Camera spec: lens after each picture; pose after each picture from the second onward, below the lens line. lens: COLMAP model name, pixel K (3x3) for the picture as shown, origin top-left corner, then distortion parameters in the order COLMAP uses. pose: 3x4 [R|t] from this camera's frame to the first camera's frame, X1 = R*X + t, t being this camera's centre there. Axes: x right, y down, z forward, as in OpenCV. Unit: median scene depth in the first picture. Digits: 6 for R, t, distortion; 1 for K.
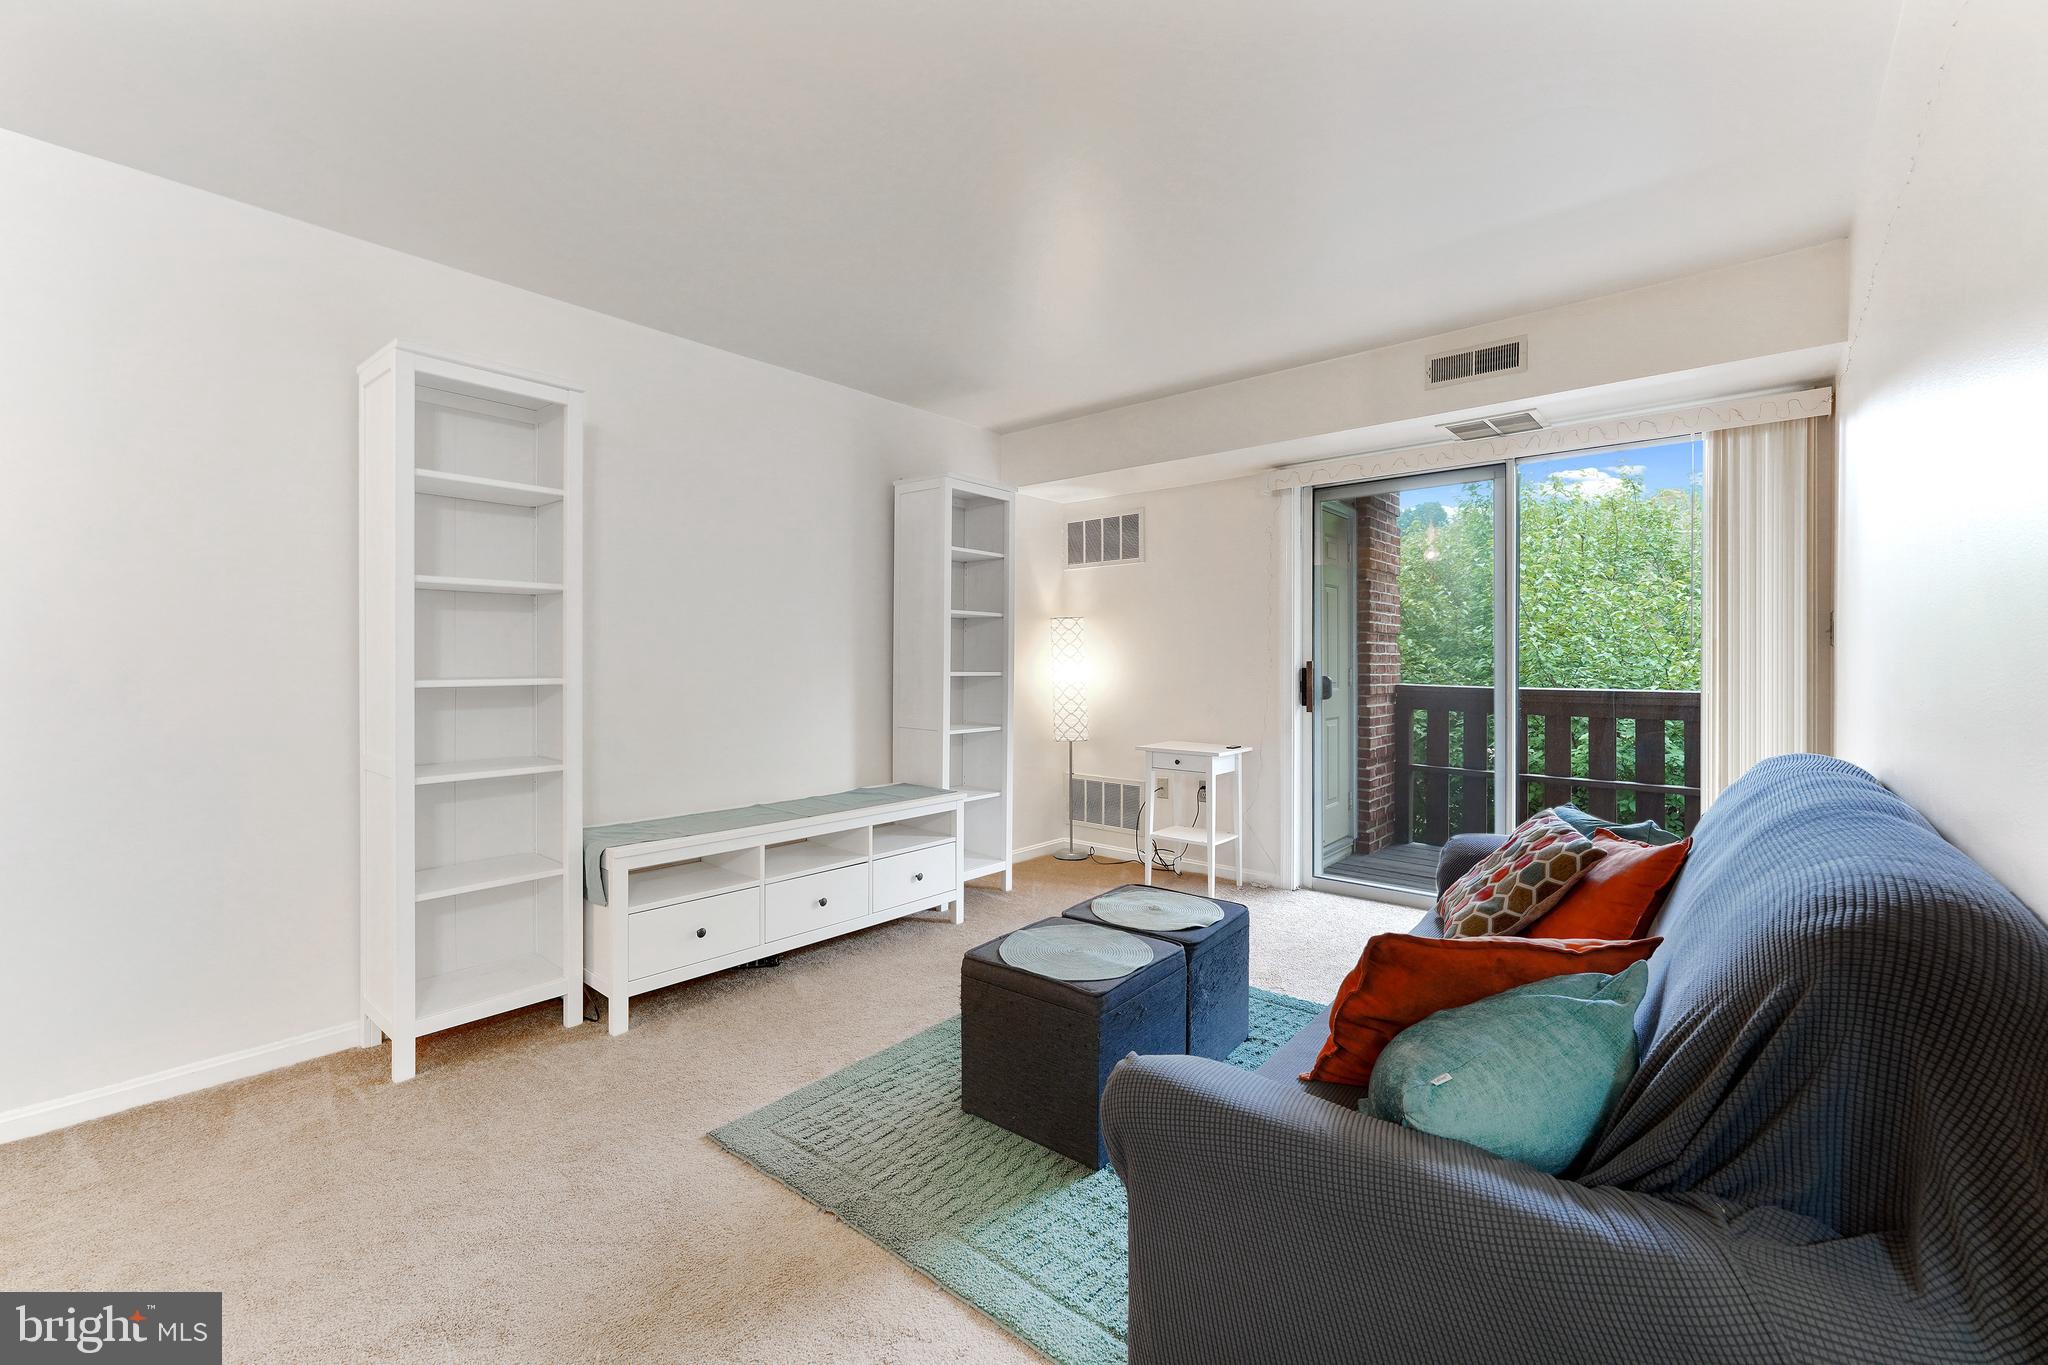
lens RADIAL K [[826.4, 0, 1006.9], [0, 826.4, 665.9], [0, 0, 1]] dist [0.011813, 0.001872]
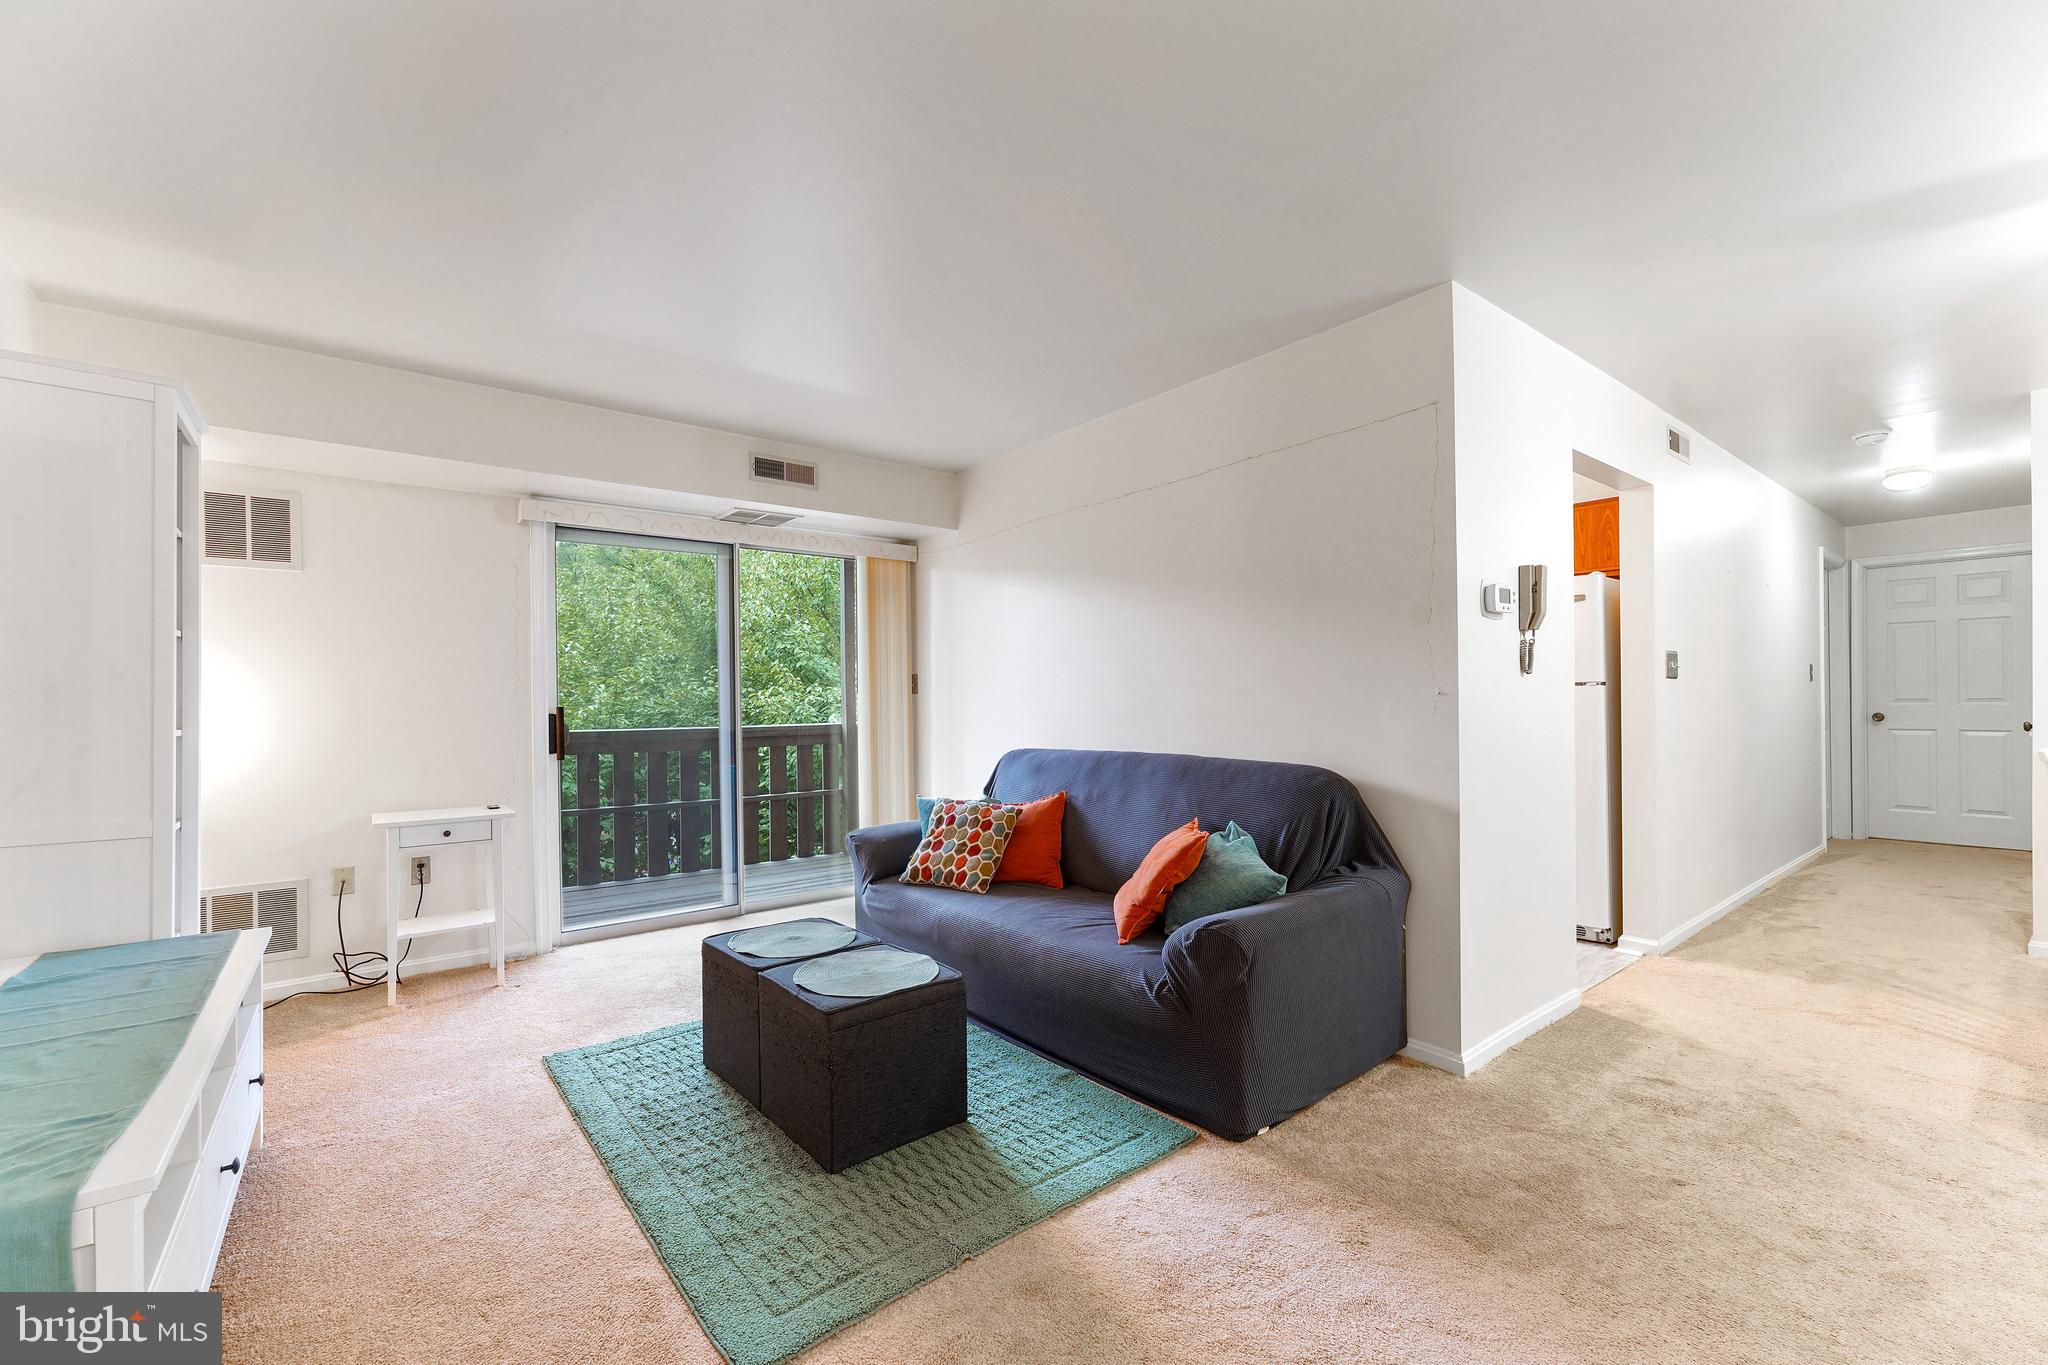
lens RADIAL K [[826.4, 0, 1018.9], [0, 826.4, 704.3], [0, 0, 1]] dist [0.011813, 0.001872]
pose [[0.229078, -0.006001, 0.973390, -0.761405], [0.016781, 0.999857, 0.002215, -0.003186], [-0.973263, 0.015827, 0.229146, 0.458641]]
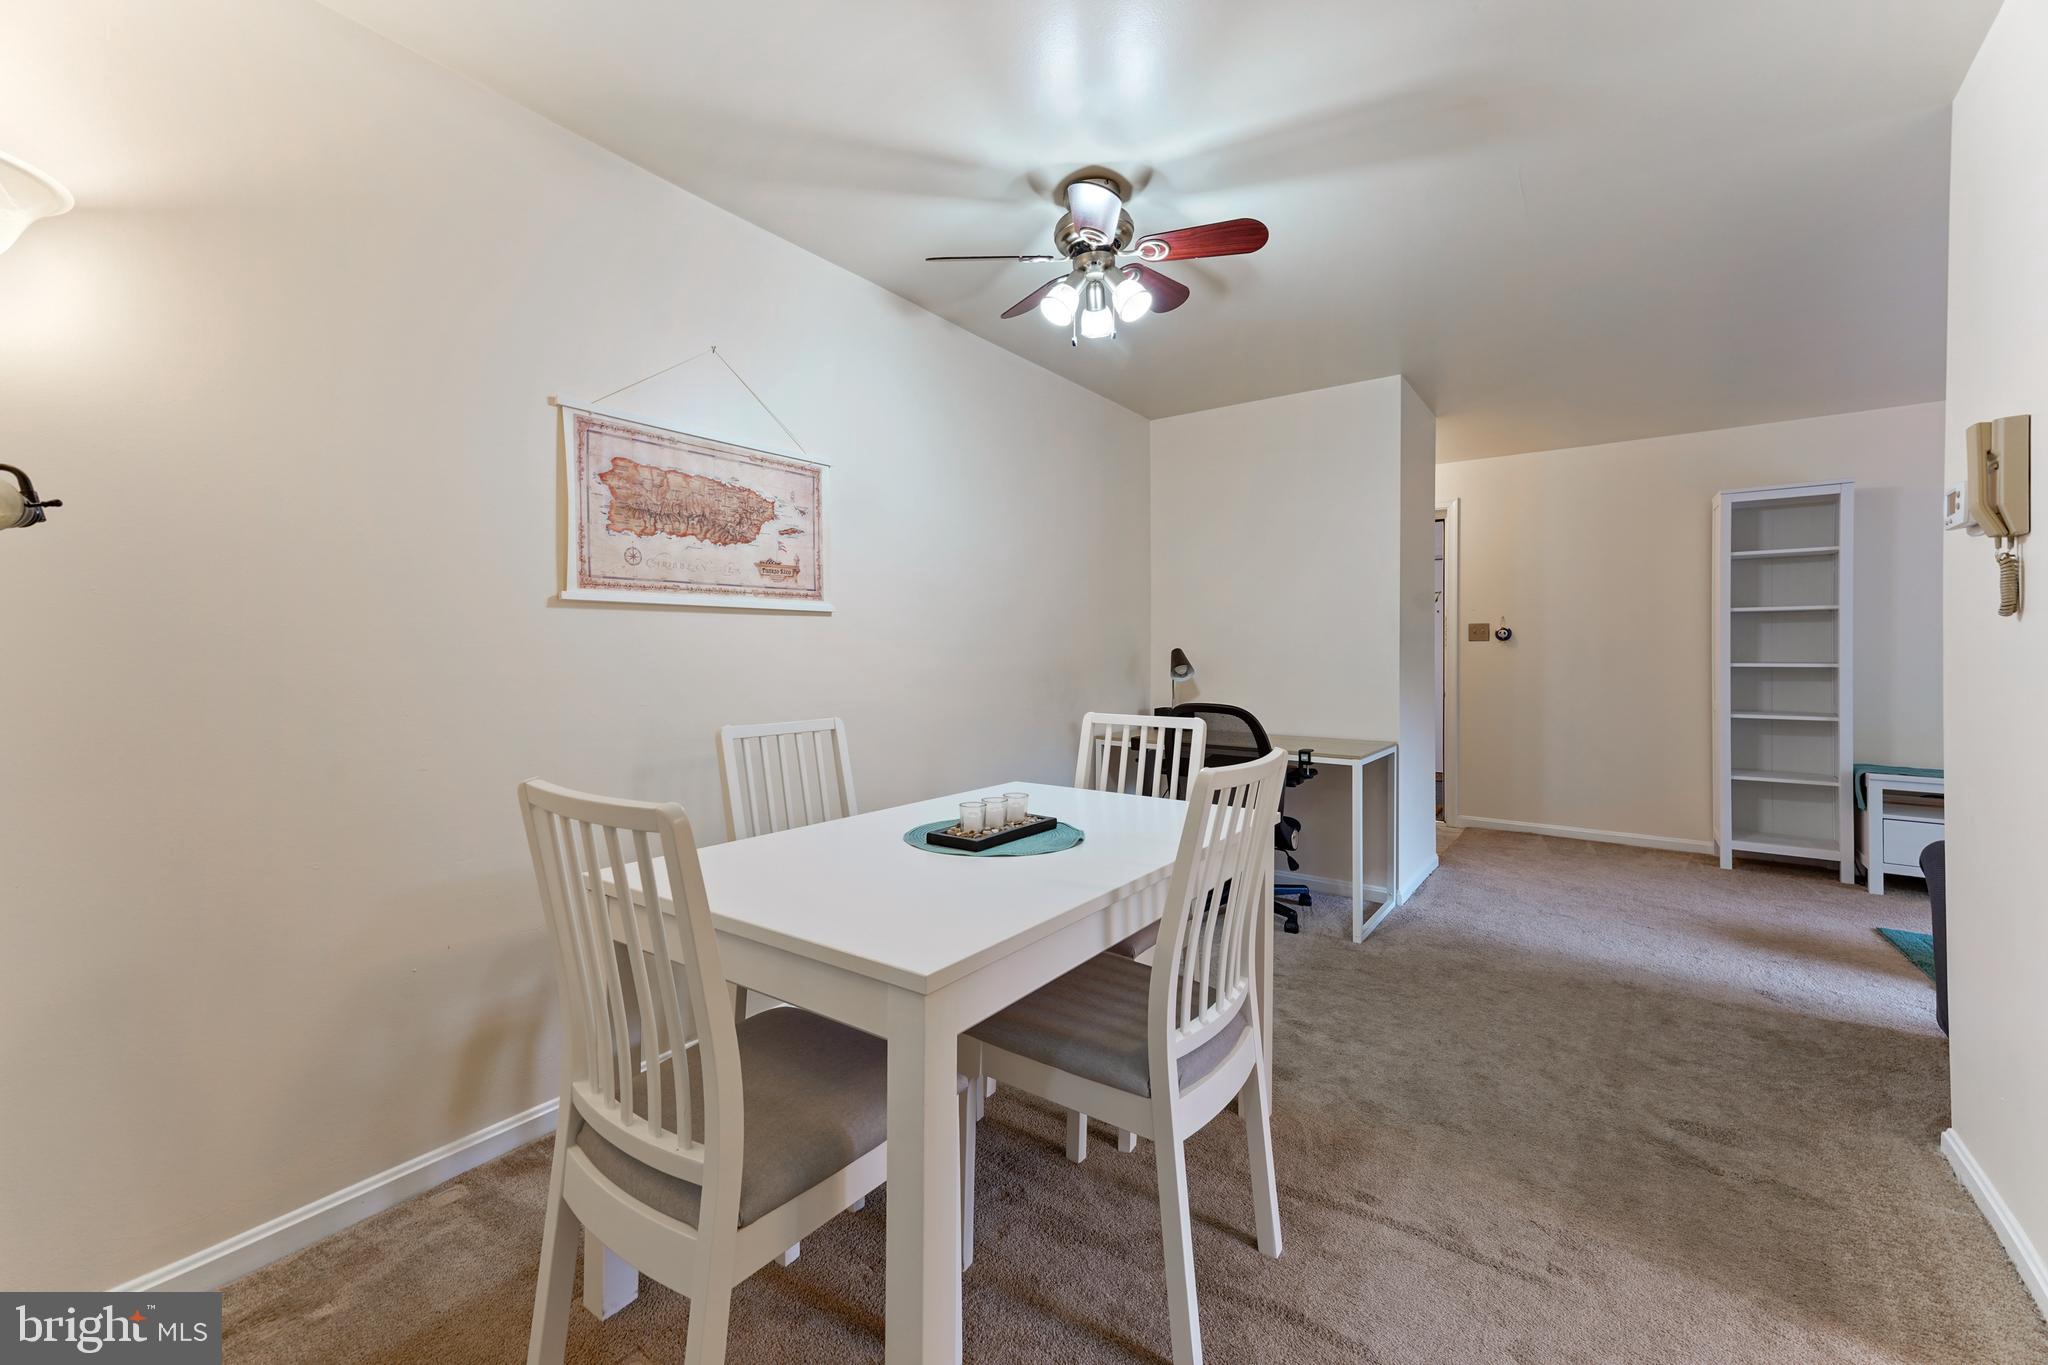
lens RADIAL K [[826.4, 0, 1007.2], [0, 826.4, 674.0], [0, 0, 1]] dist [0.011813, 0.001872]
pose [[0.071942, 0.015480, -0.997289, 0.937491], [-0.001544, 0.999880, 0.015409, 0.014523], [0.997408, 0.000431, 0.071957, -0.691368]]
